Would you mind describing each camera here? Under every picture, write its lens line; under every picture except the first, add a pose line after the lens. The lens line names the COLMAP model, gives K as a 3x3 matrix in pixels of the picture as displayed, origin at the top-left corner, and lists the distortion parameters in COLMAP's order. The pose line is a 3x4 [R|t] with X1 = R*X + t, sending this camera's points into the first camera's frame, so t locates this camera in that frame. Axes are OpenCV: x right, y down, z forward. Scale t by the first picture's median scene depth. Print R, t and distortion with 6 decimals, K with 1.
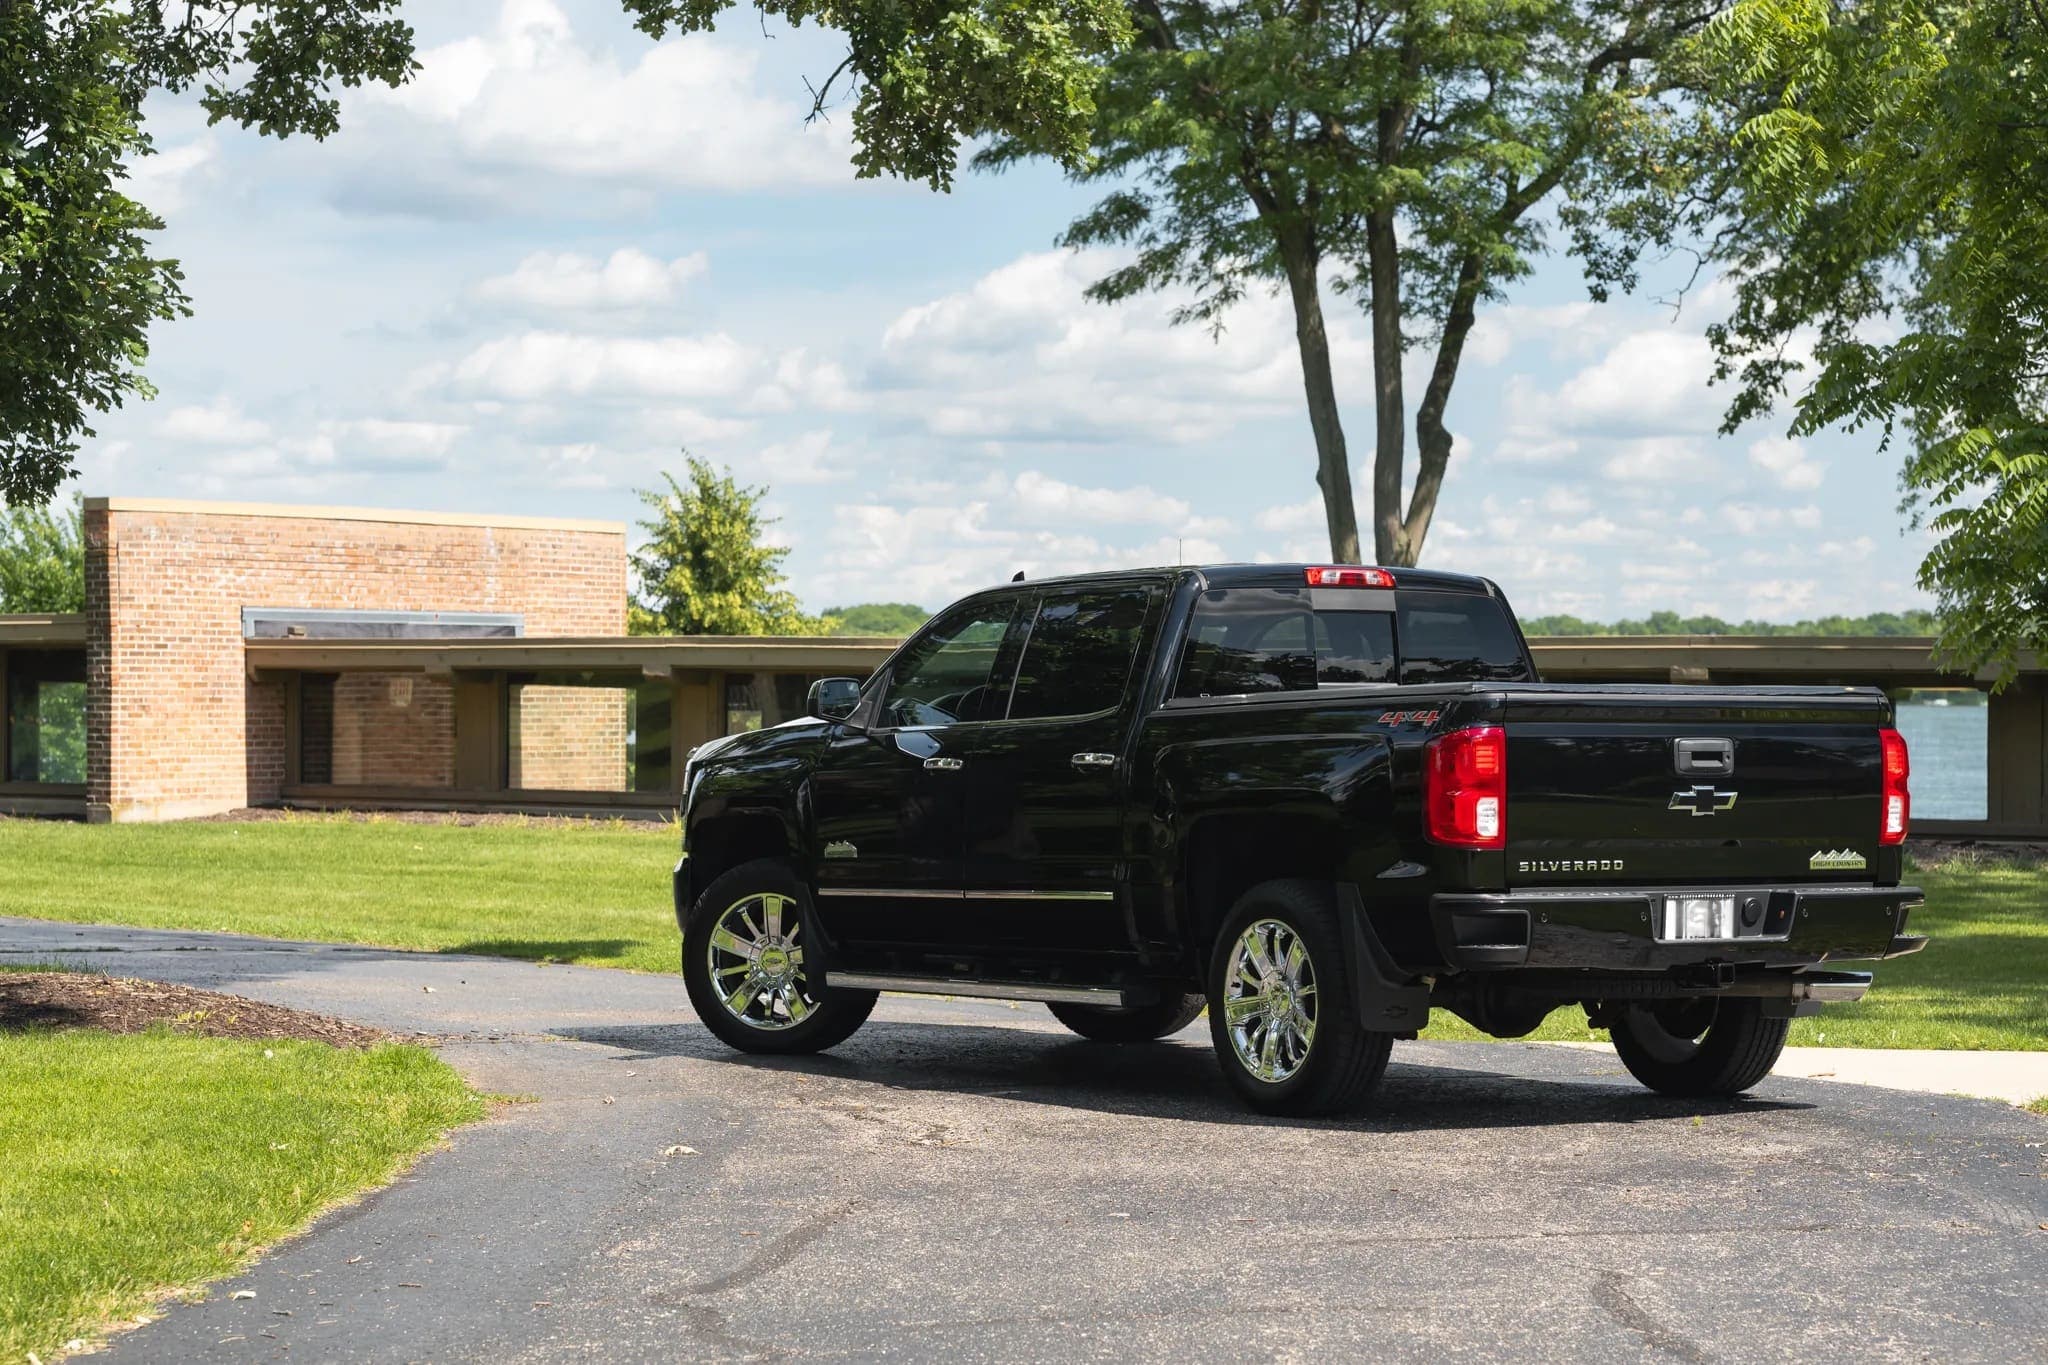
lens RADIAL K [[4817.8, 0, 1025.8], [0, 4817.8, 676.9], [0, 0, 1]] dist [0.048665, 0.000000]
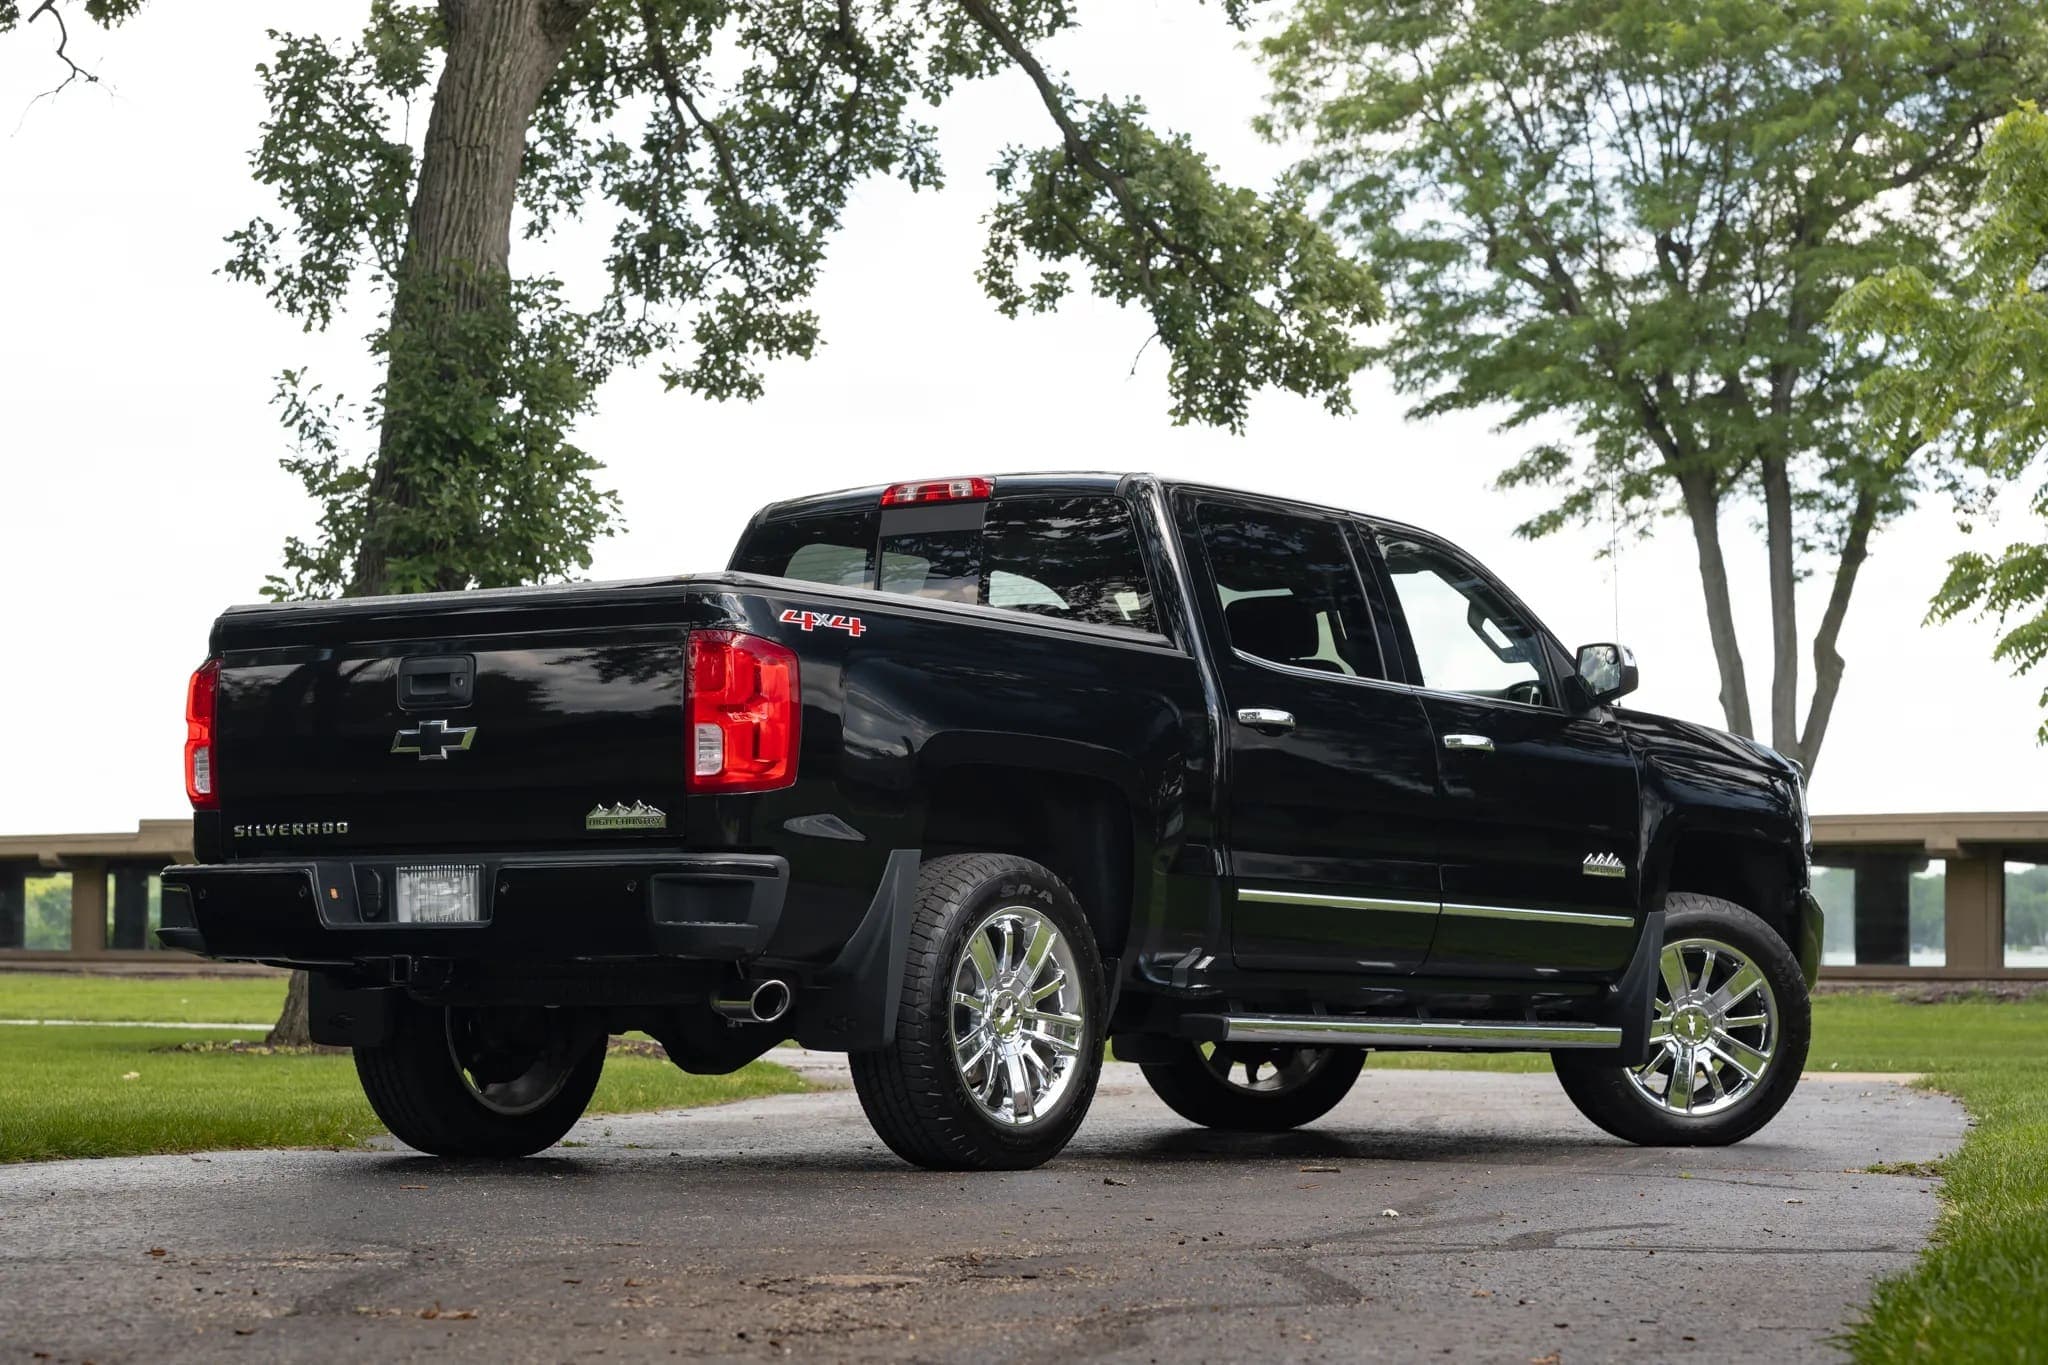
lens RADIAL K [[4817.8, 0, 1030.6], [0, 4817.8, 677.7], [0, 0, 1]] dist [0.048665, 0.000000]
pose [[0.993149, -0.008161, -0.116567, 0.035393], [0.001870, 0.998540, -0.053979, 0.014154], [0.116837, 0.053391, 0.991715, -0.118421]]
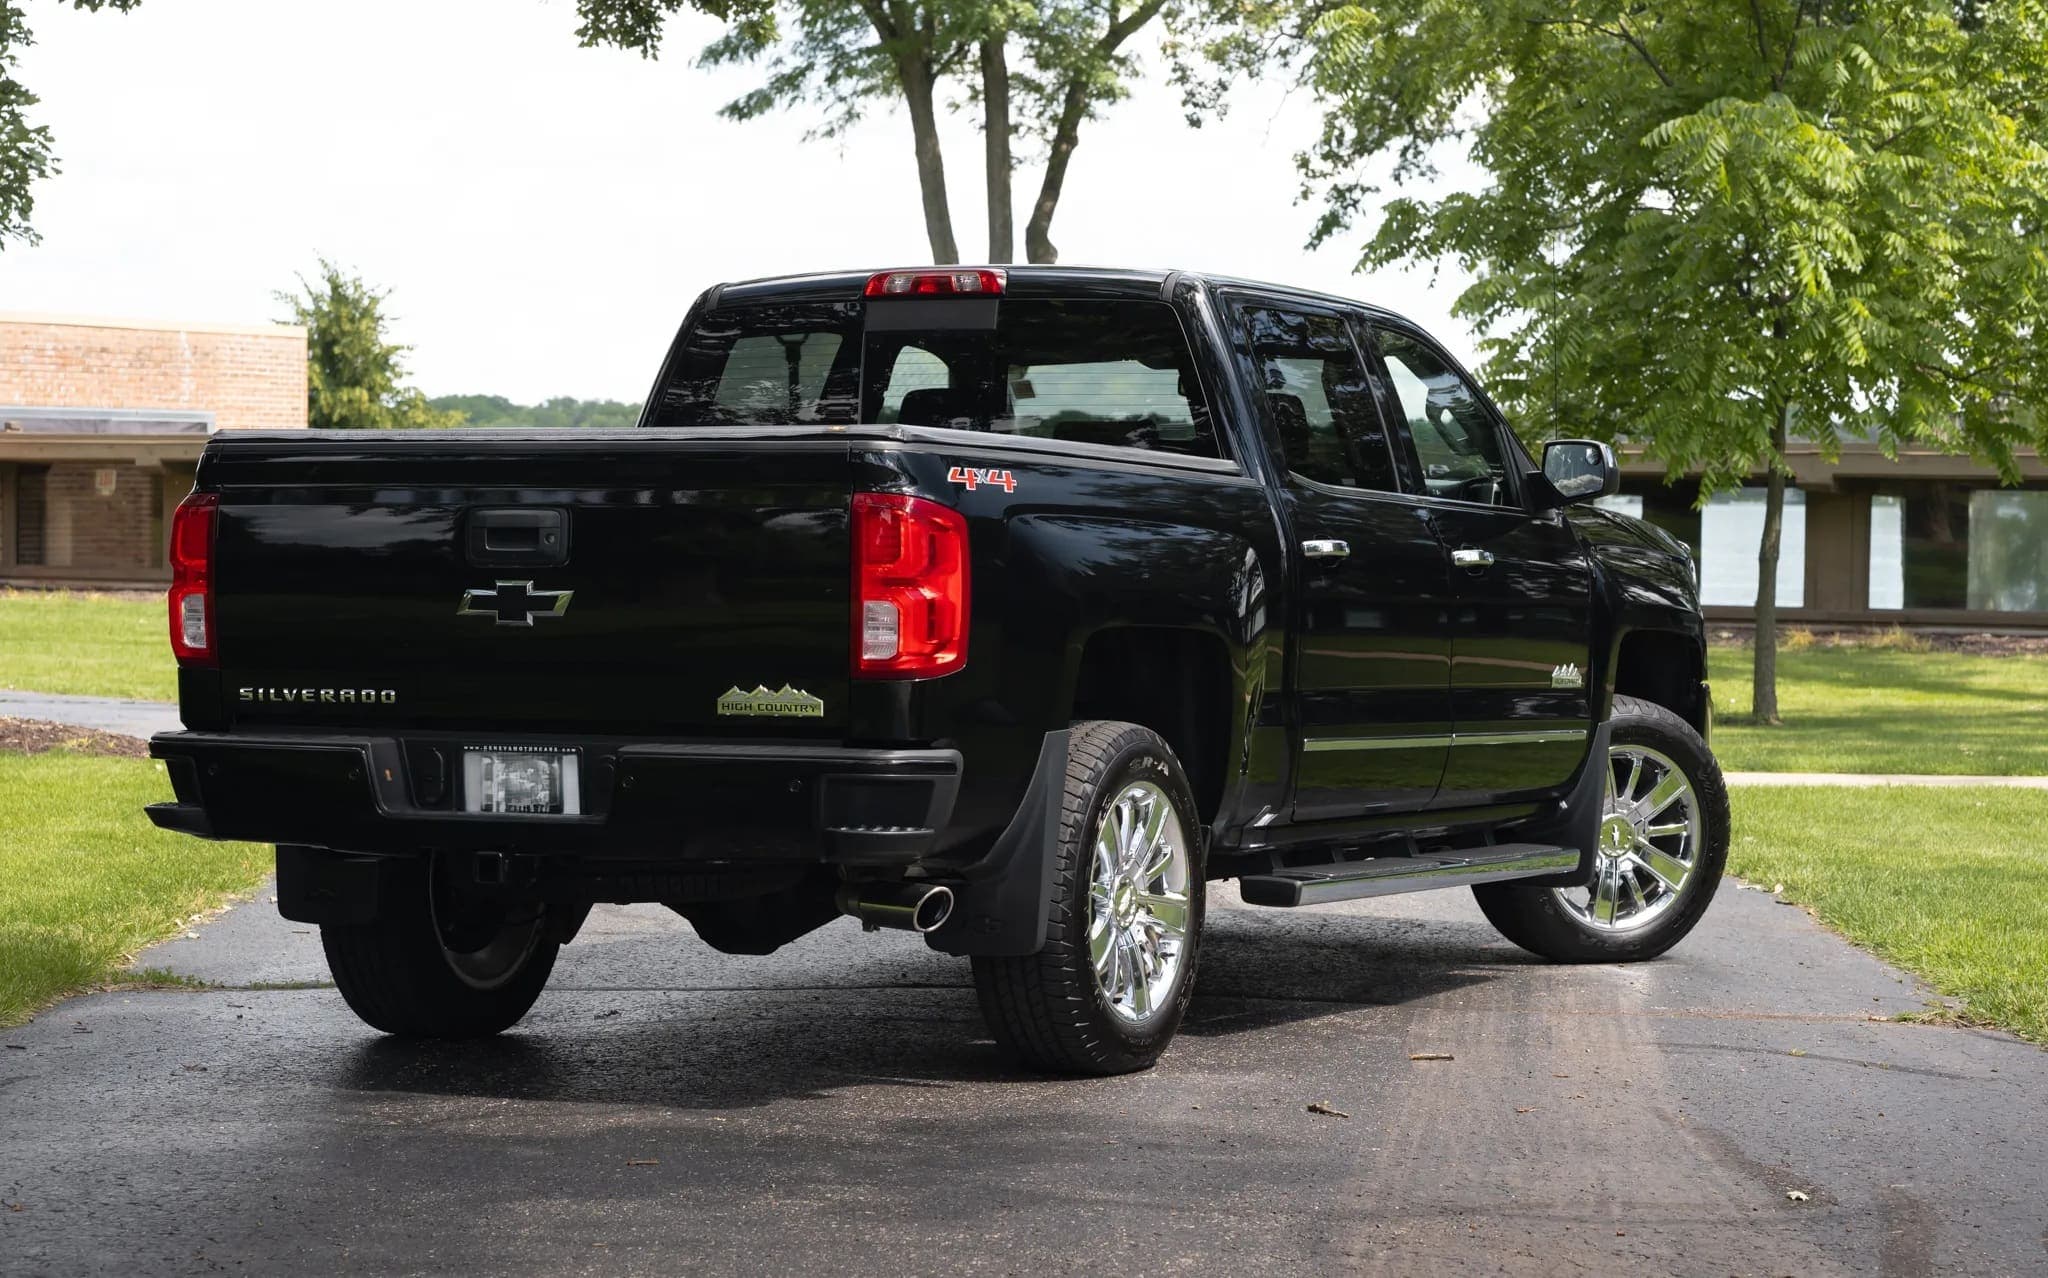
lens RADIAL K [[4890.7, 0, 1018.2], [0, 4890.7, 649.3], [0, 0, 1]] dist [-0.080838, 0.000000]
pose [[0.996464, 0.002404, 0.083988, -0.013110], [-0.005451, 0.999335, 0.036064, -0.000010], [-0.083845, -0.036394, 0.995814, -0.097955]]
